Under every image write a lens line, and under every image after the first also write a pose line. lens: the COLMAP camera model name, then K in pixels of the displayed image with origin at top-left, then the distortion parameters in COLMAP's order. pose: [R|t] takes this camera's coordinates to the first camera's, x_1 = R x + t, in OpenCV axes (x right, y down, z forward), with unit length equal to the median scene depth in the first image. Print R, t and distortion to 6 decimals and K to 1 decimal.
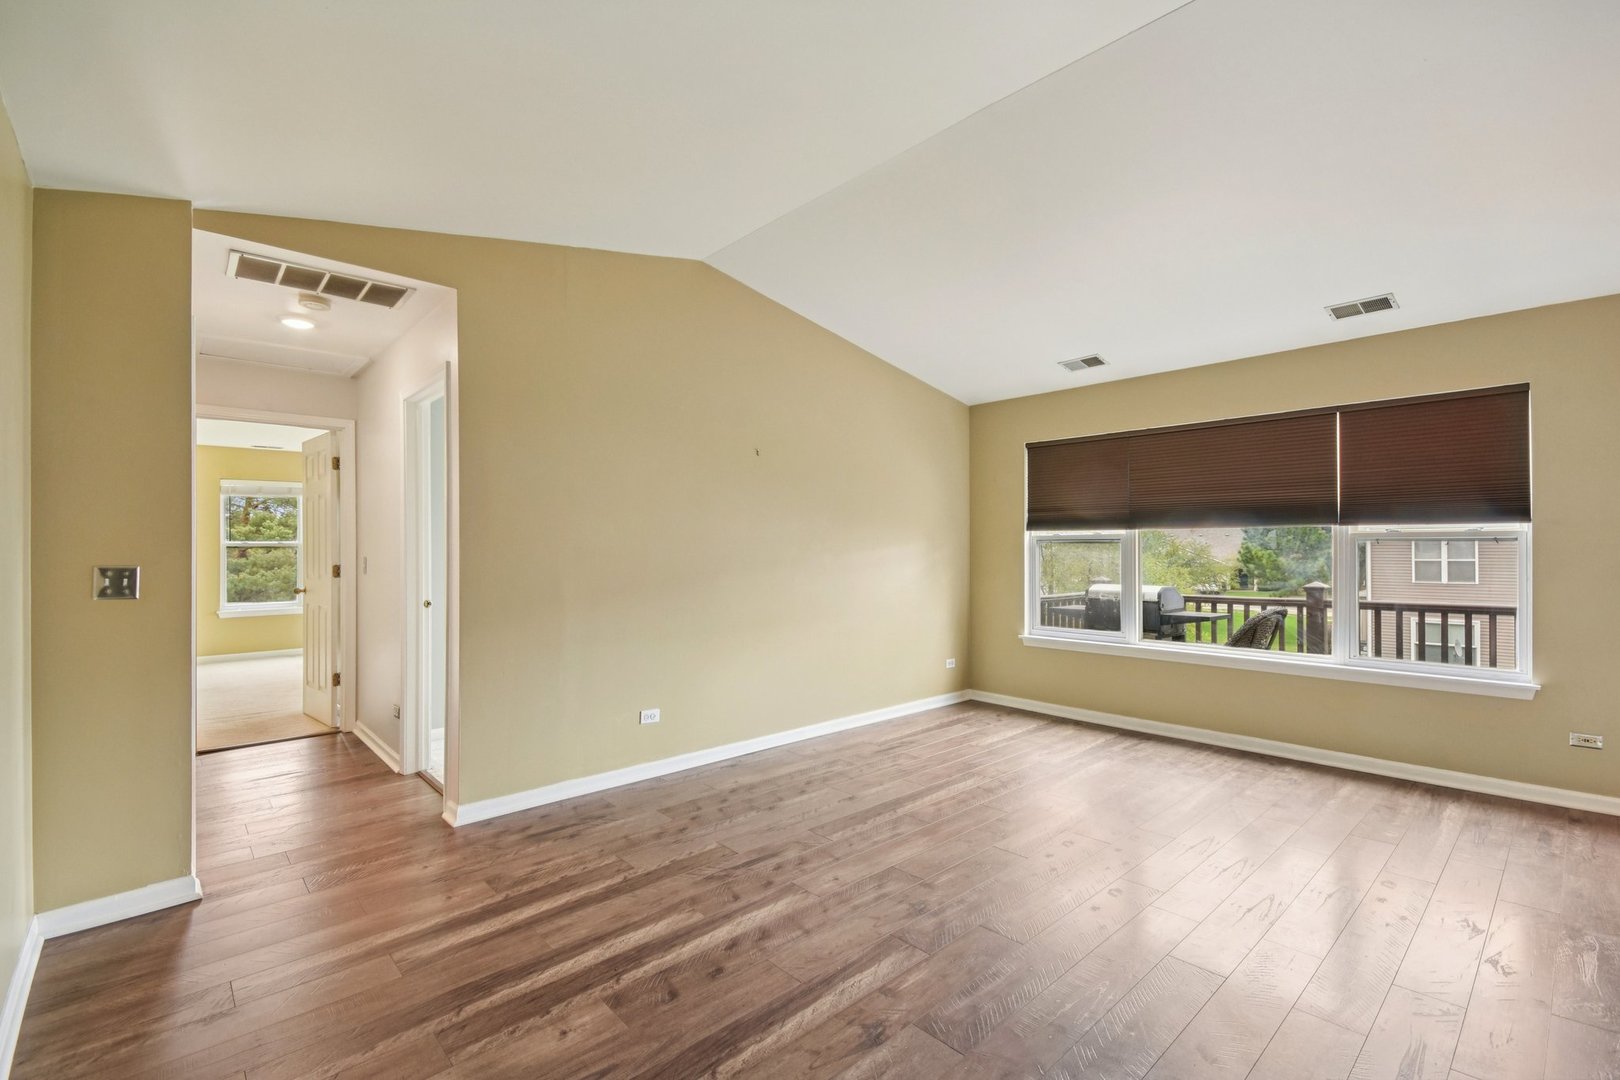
lens RADIAL K [[719.2, 0, 844.4], [0, 719.2, 545.9], [0, 0, 1]] dist [-0.012553, -0.000397]
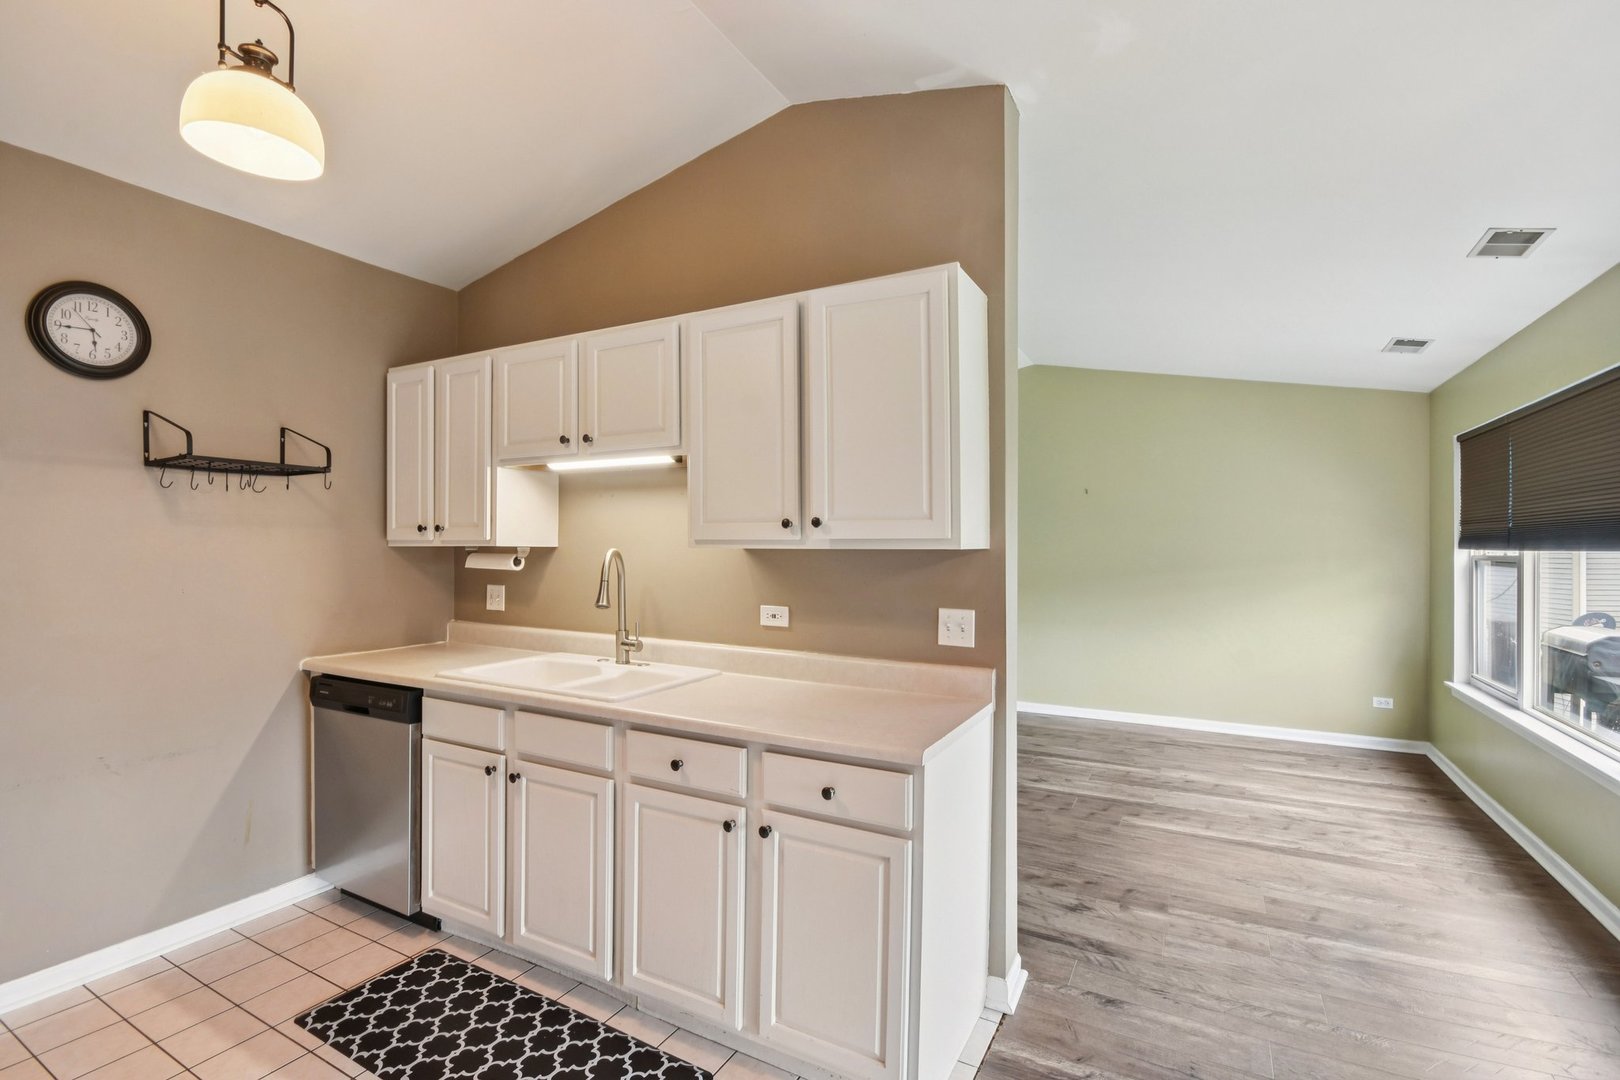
lens RADIAL K [[719.2, 0, 844.0], [0, 719.2, 548.1], [0, 0, 1]] dist [-0.012553, -0.000397]
pose [[0.312572, 0.008495, -0.949856, 1.075617], [-0.001328, 0.999963, 0.008506, -0.038029], [0.949893, -0.001397, 0.312572, 0.181005]]
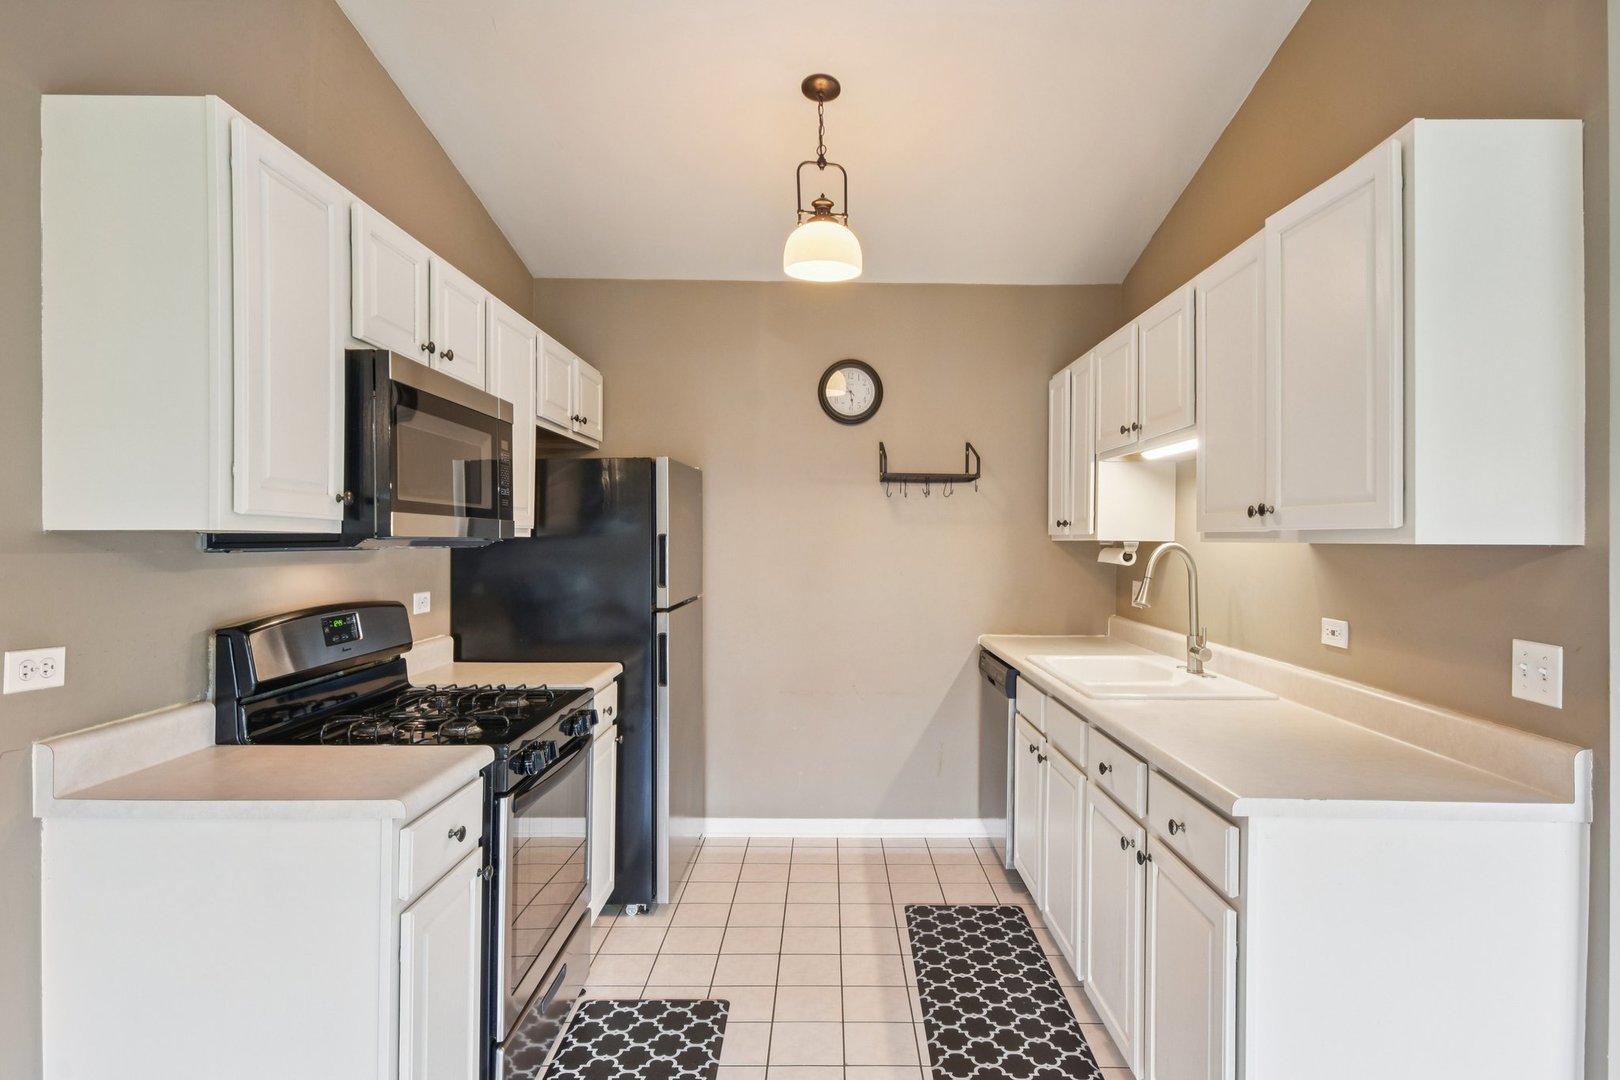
lens RADIAL K [[884.4, 0, 826.3], [0, 884.4, 530.8], [0, 0, 1]] dist [0.022379, 0.003963]
pose [[-0.695608, -0.011665, -0.718326, 1.116189], [-0.007868, 0.999932, -0.008618, -0.033286], [0.718378, -0.000343, -0.695653, 0.481312]]
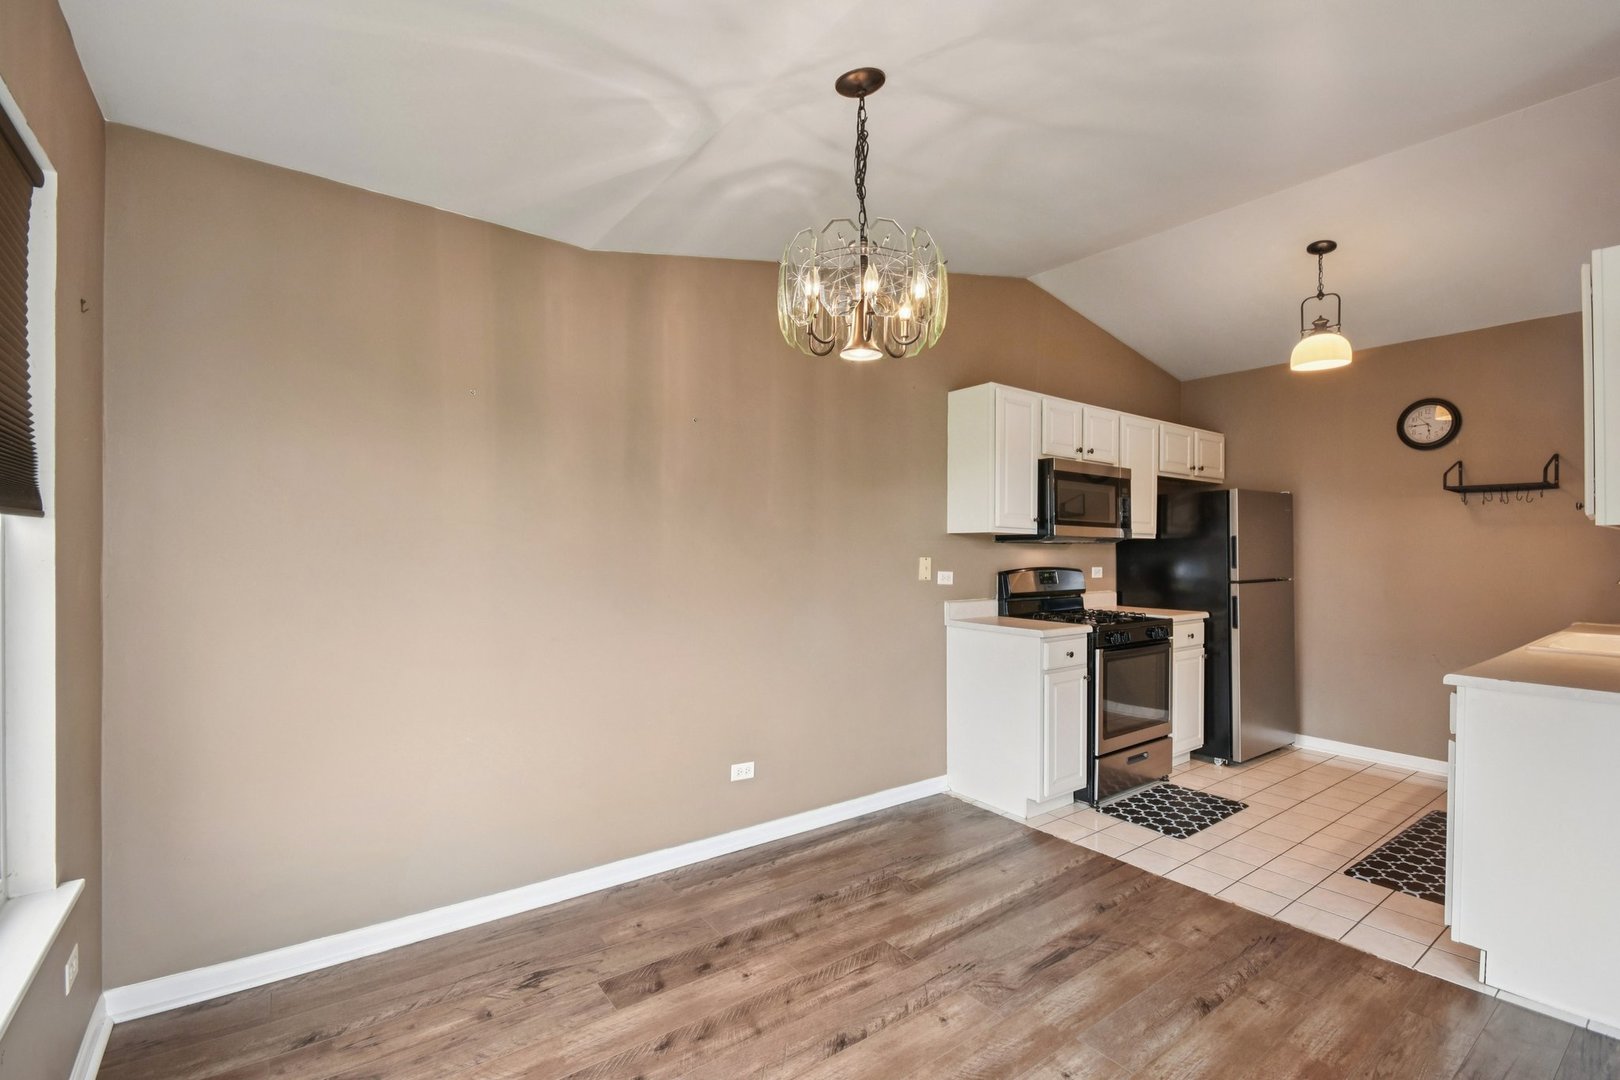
lens RADIAL K [[719.2, 0, 846.3], [0, 719.2, 554.0], [0, 0, 1]] dist [-0.012553, -0.000397]
pose [[-0.995024, -0.008109, 0.099309, 1.110530], [-0.007096, 0.999919, 0.010554, -0.016747], [-0.099387, 0.009797, -0.995001, 0.912806]]
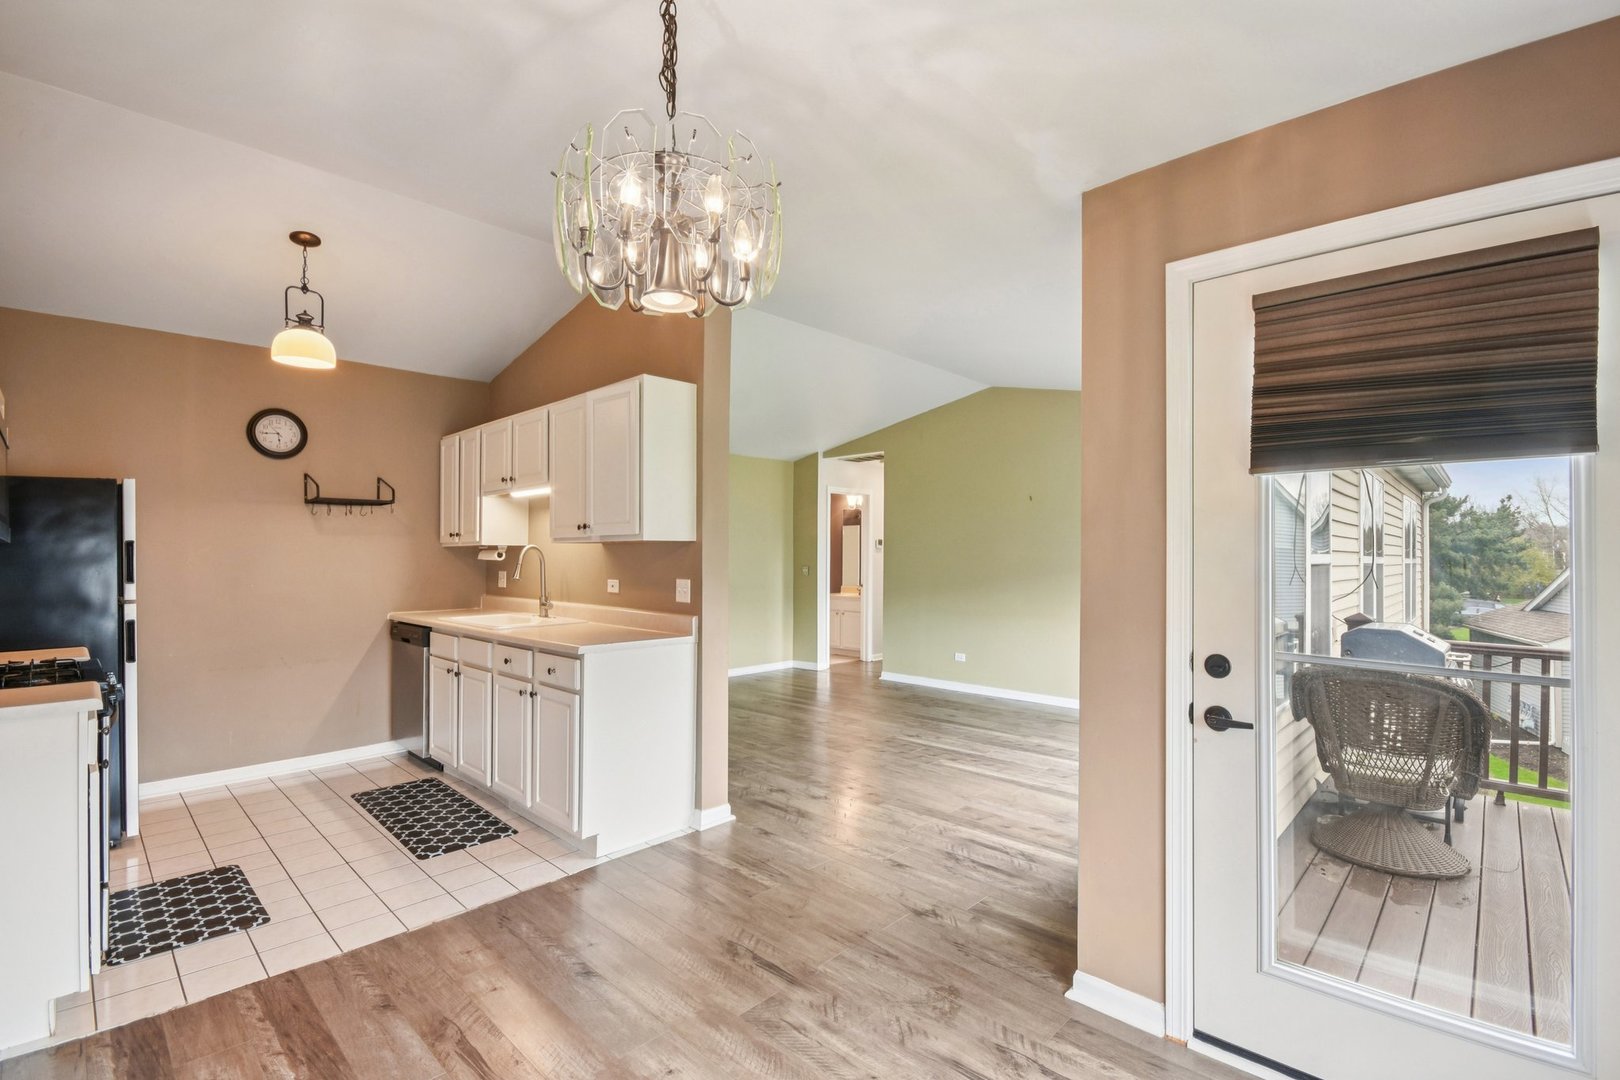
lens RADIAL K [[719.2, 0, 813.3], [0, 719.2, 548.9], [0, 0, 1]] dist [-0.012553, -0.000397]
pose [[0.032855, -0.008089, -0.999427, 1.456653], [0.004071, 0.999960, -0.007960, -0.016833], [0.999452, -0.003807, 0.032886, 0.555983]]
